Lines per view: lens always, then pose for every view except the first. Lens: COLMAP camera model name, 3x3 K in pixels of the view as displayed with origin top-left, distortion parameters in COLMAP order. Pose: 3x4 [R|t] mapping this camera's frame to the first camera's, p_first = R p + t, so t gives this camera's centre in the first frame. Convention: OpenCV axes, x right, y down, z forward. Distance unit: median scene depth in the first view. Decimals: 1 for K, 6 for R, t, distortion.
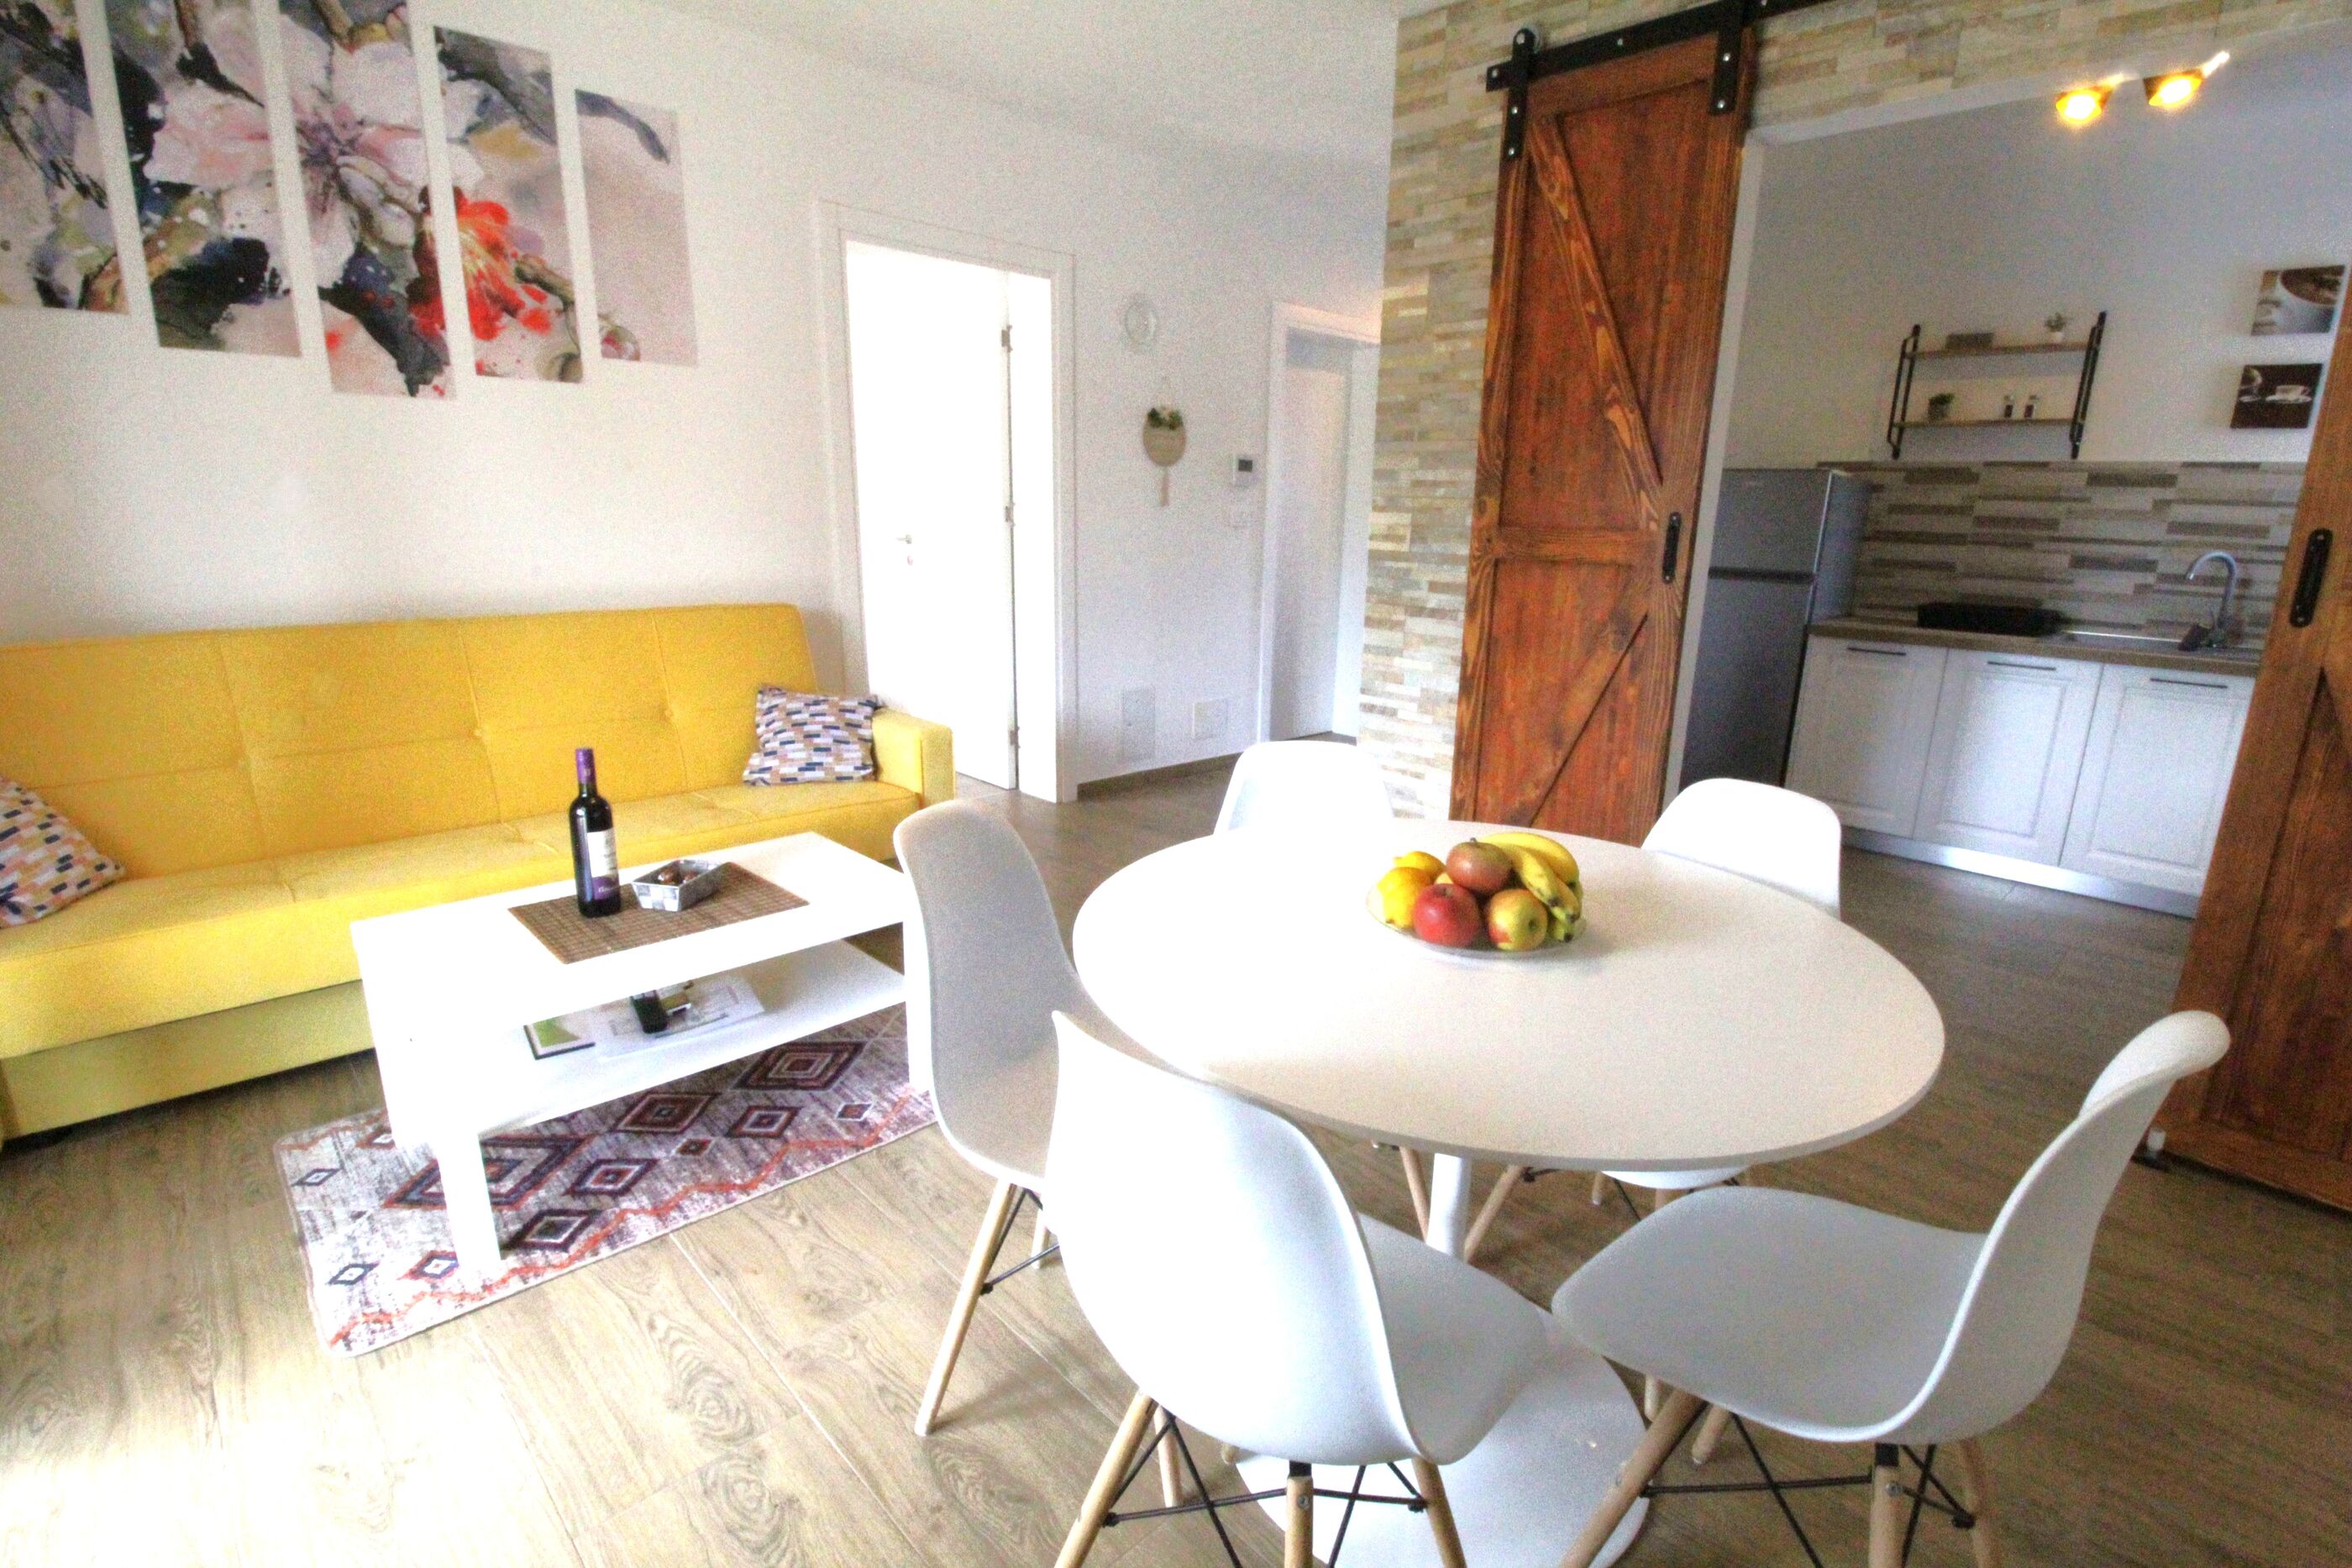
lens RADIAL K [[1097.5, 0, 1216.5], [0, 1097.5, 793.2], [0, 0, 1]] dist [-0.003697, -0.010250]
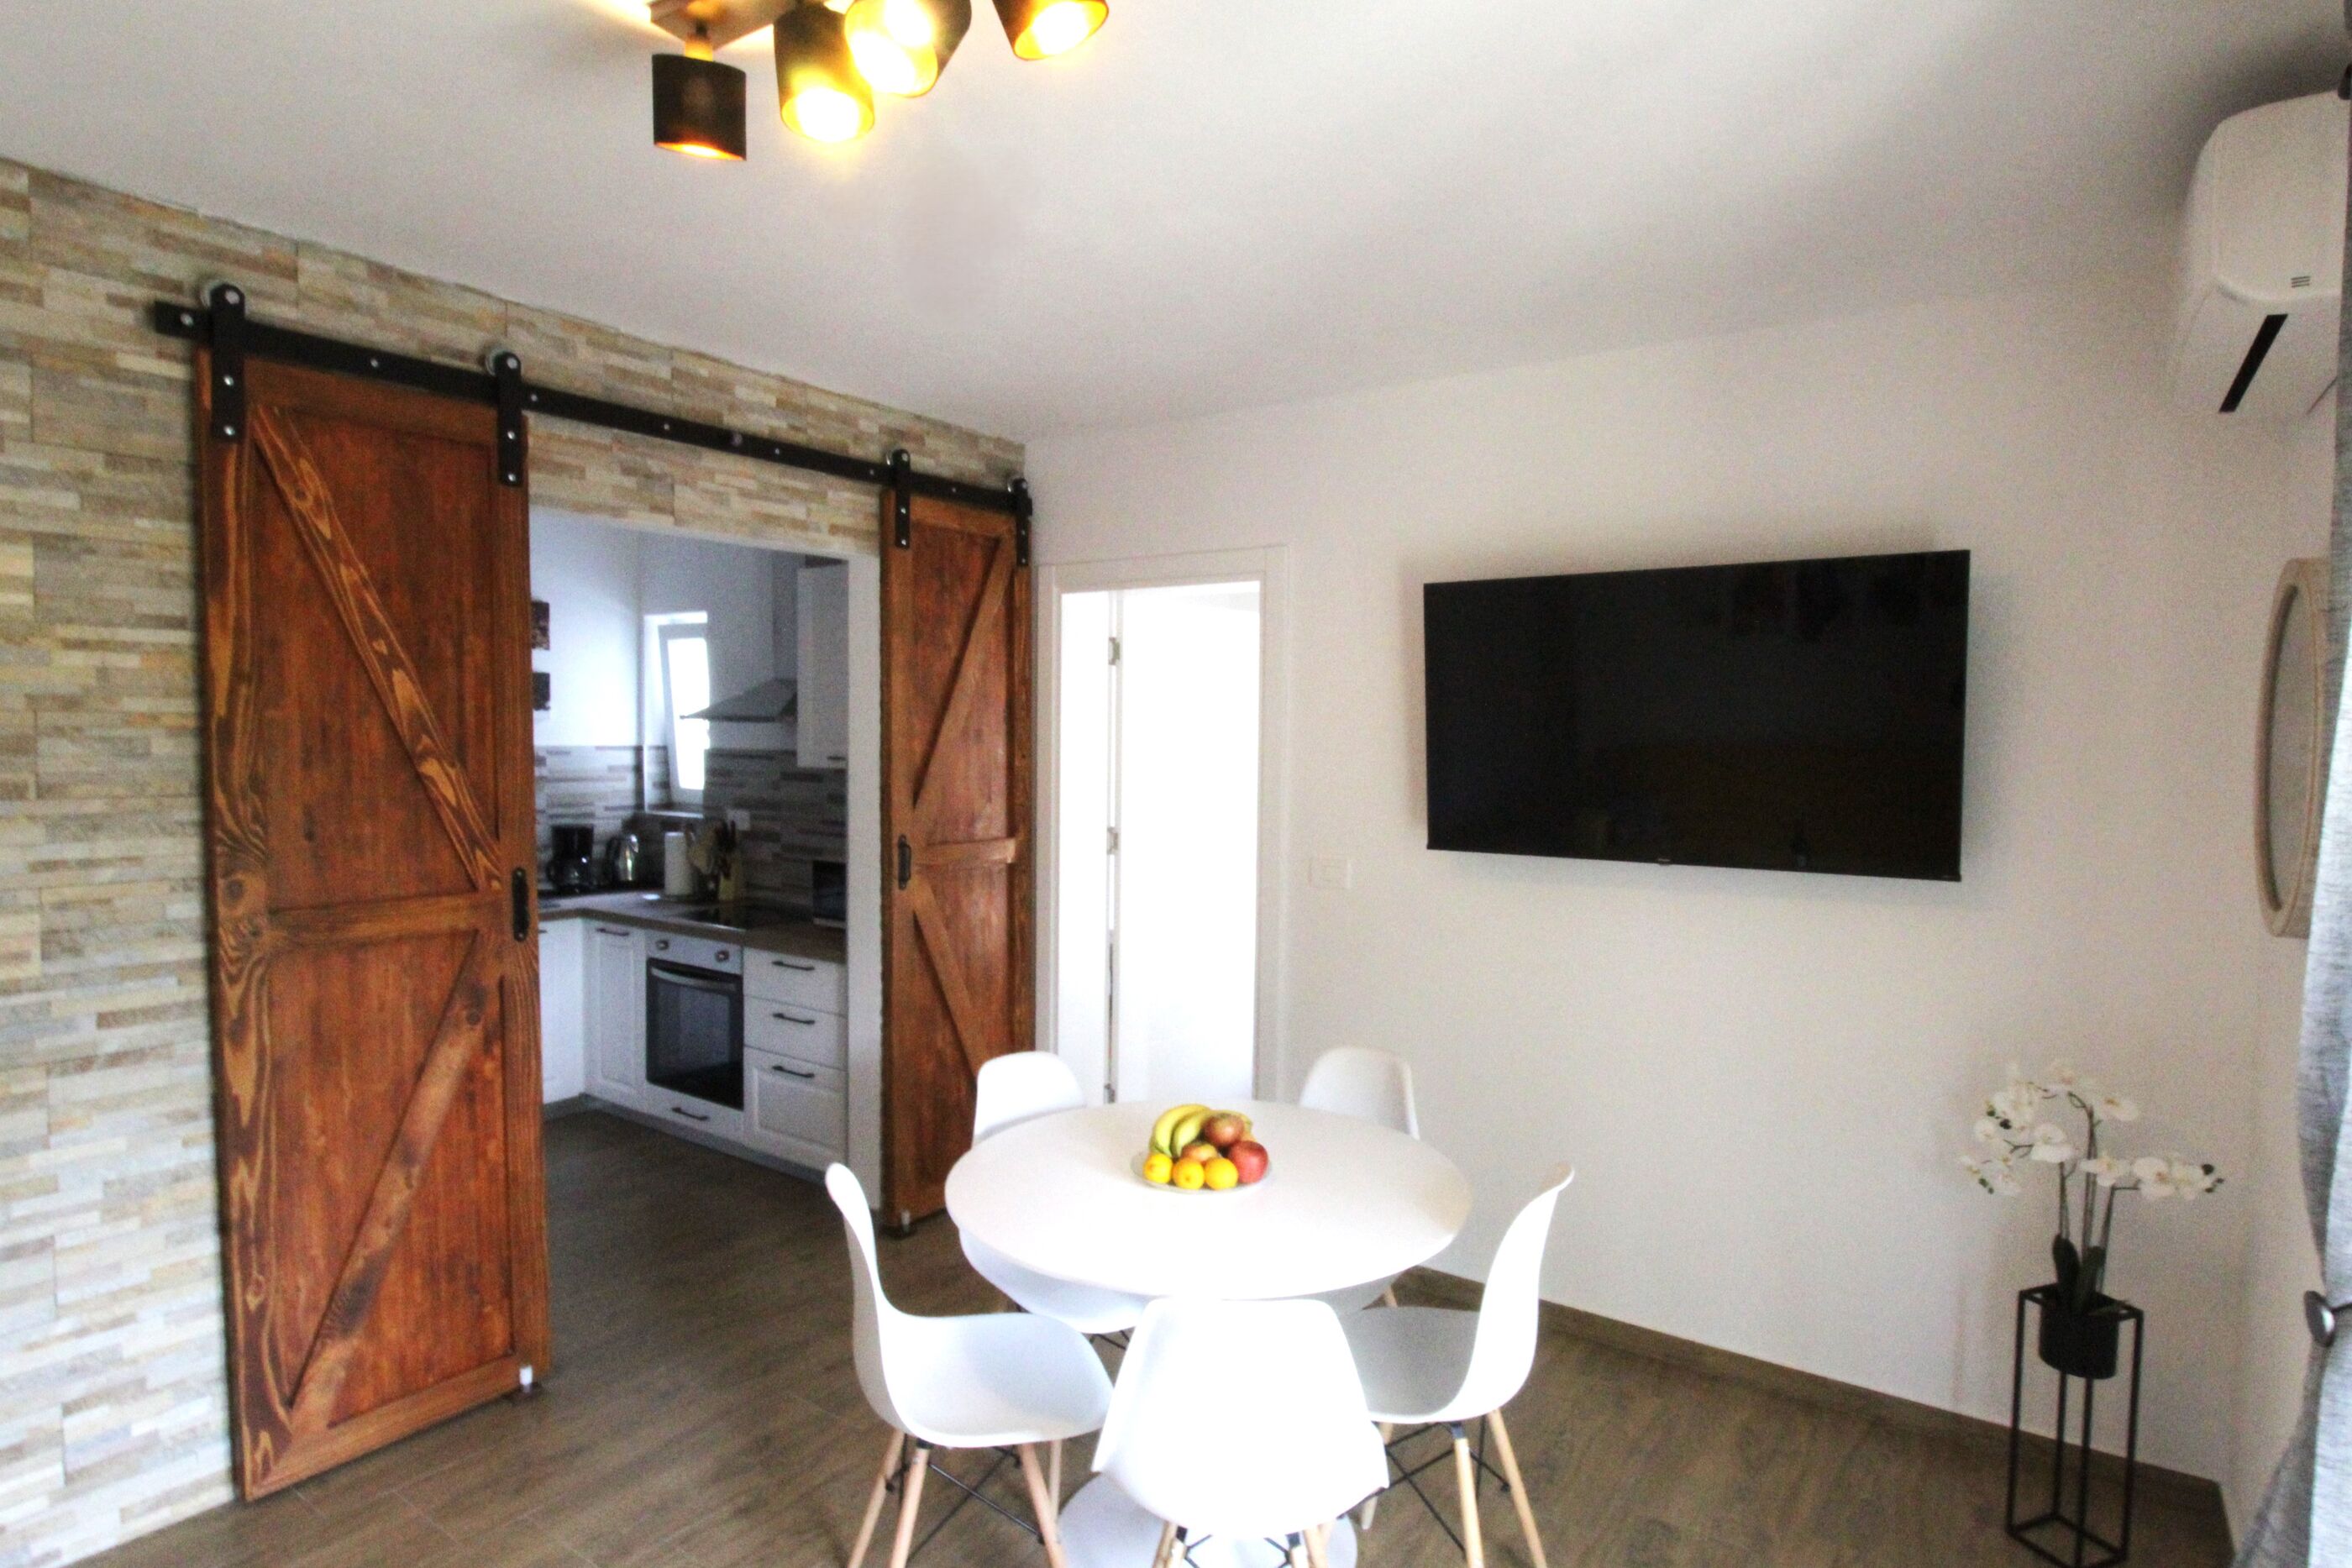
lens RADIAL K [[1233.0, 0, 1214.0], [0, 1233.0, 786.6], [0, 0, 1]] dist [0.000986, -0.012010]
pose [[-0.186297, -0.072394, 0.979823, -0.694134], [0.230165, 0.966314, 0.115158, -0.293132], [-0.955153, 0.246975, -0.163359, 0.554620]]
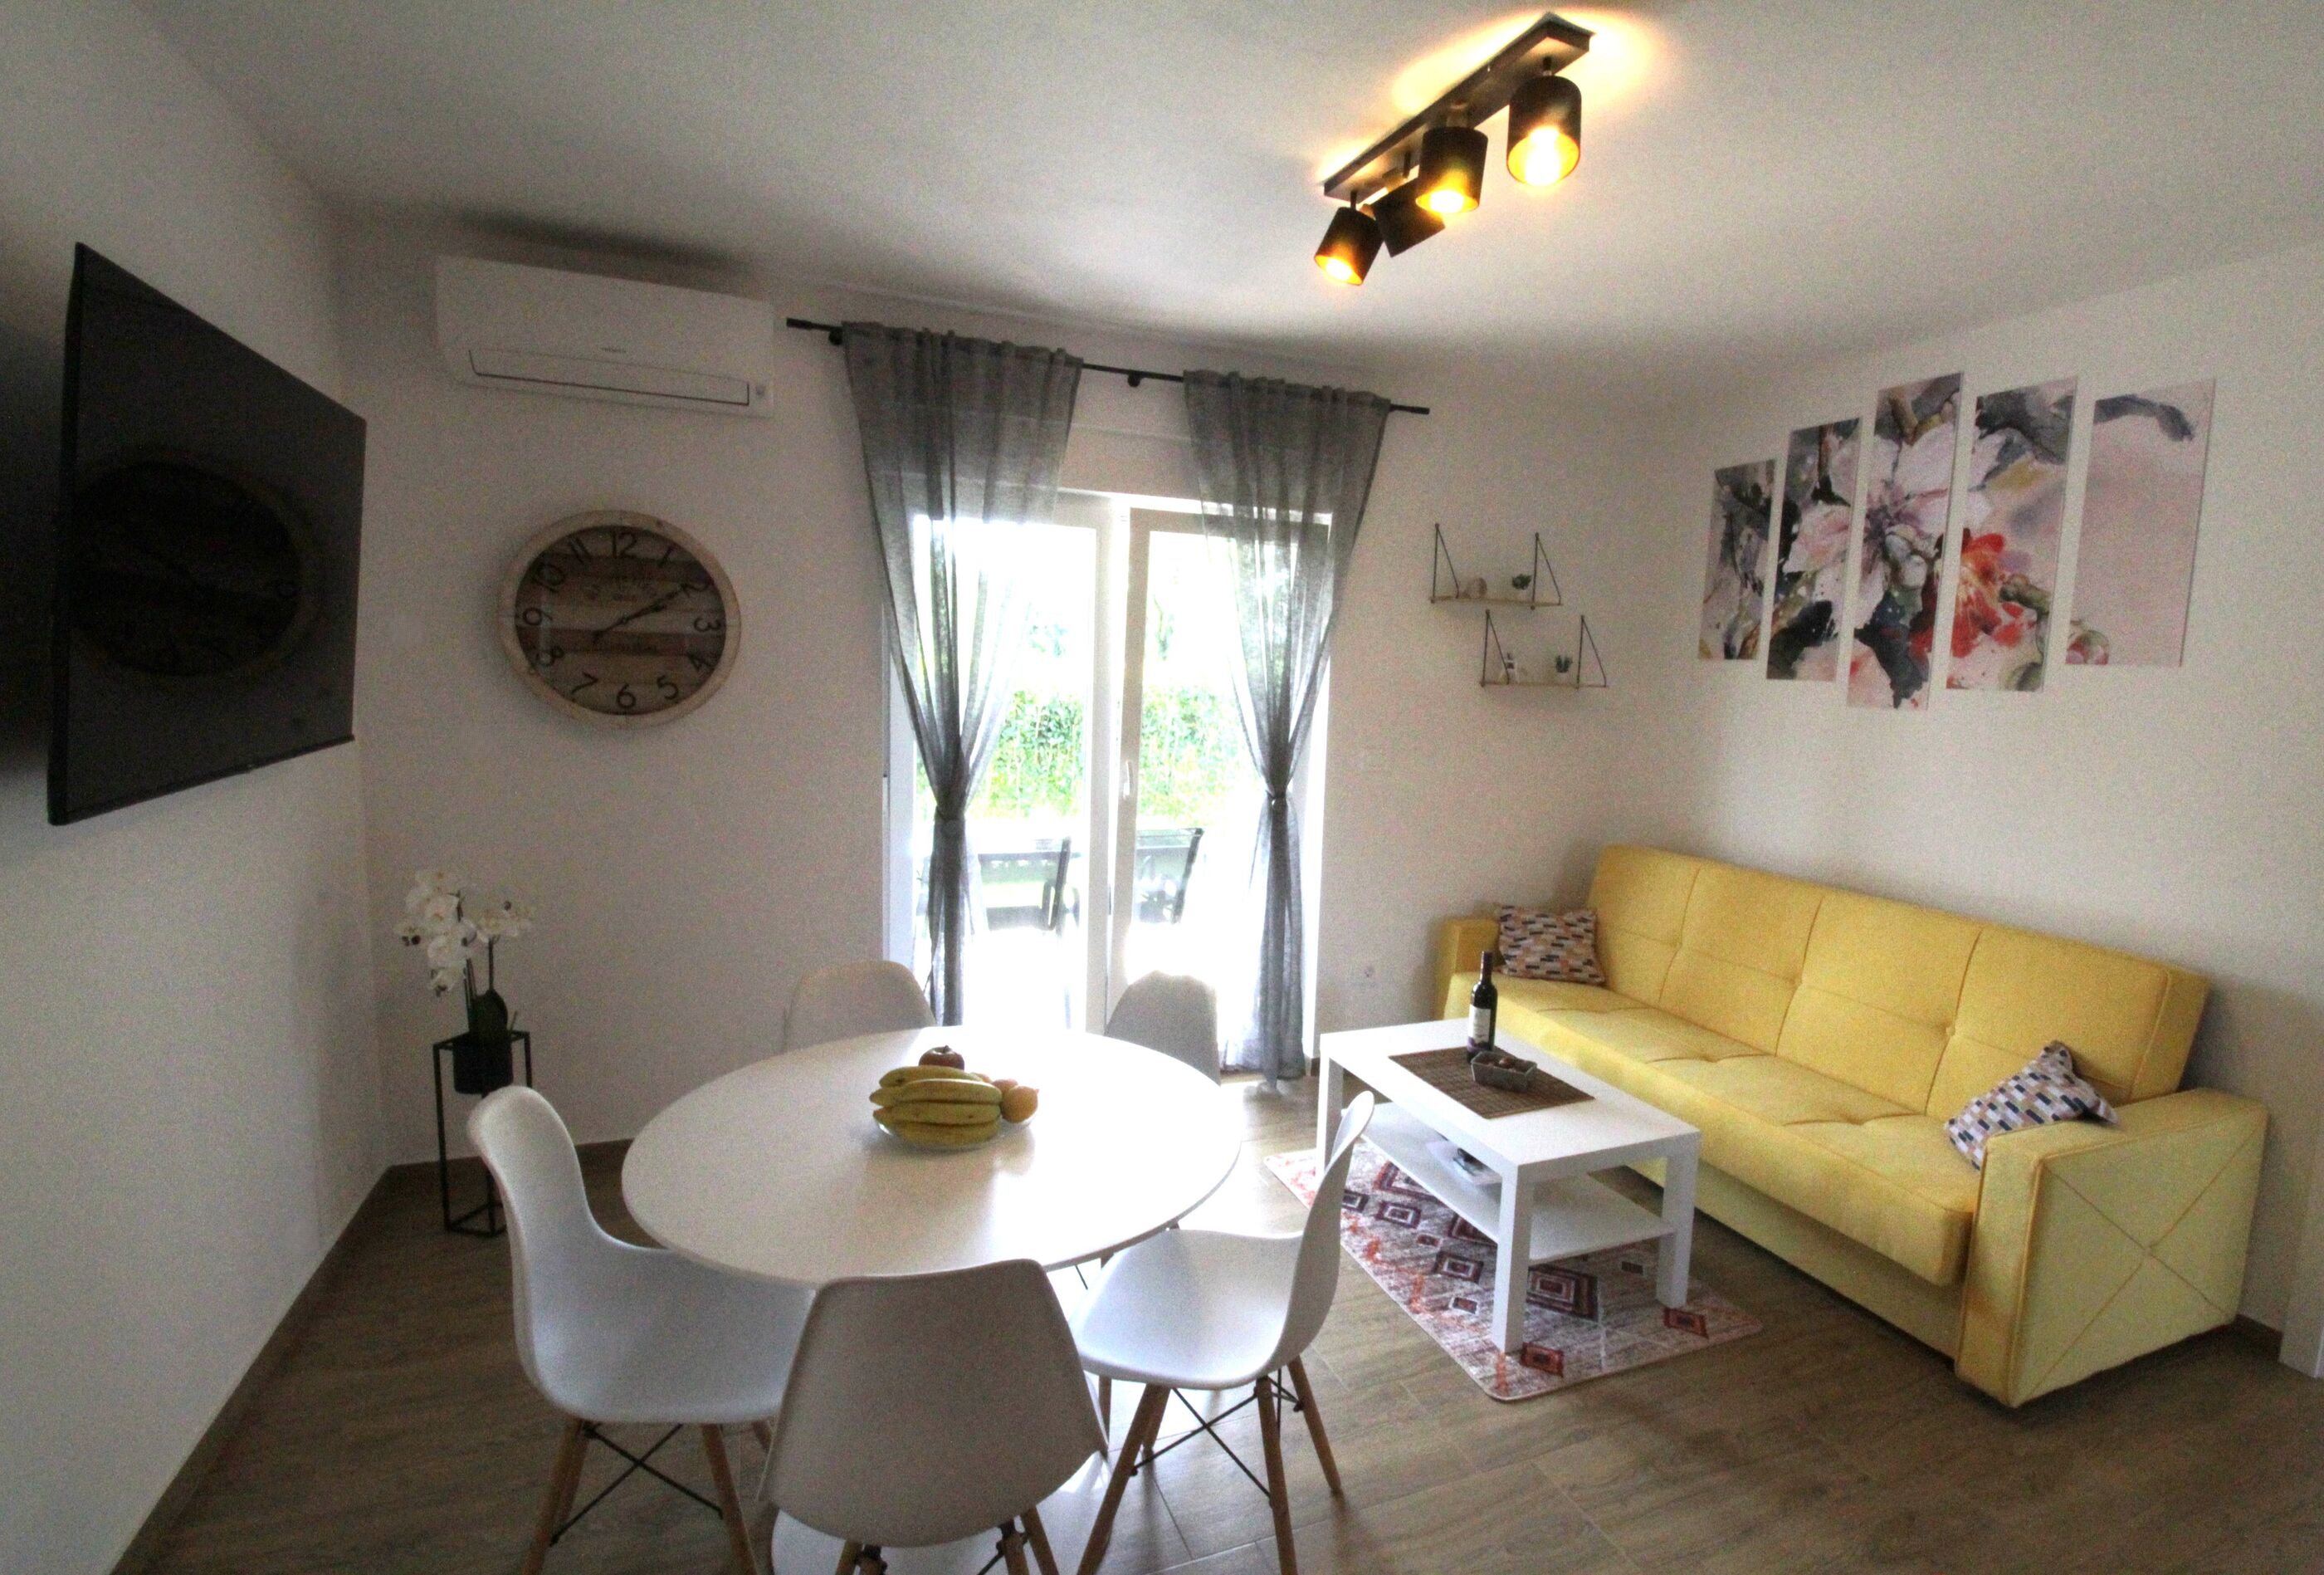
lens RADIAL K [[1111.4, 0, 1214.5], [0, 1111.4, 790.2], [0, 0, 1]] dist [-0.005144, -0.000972]
pose [[-0.376997, 0.067351, -0.923762, 0.665371], [-0.276607, 0.943652, 0.181688, -0.297133], [0.883947, 0.324015, -0.337124, 0.788634]]
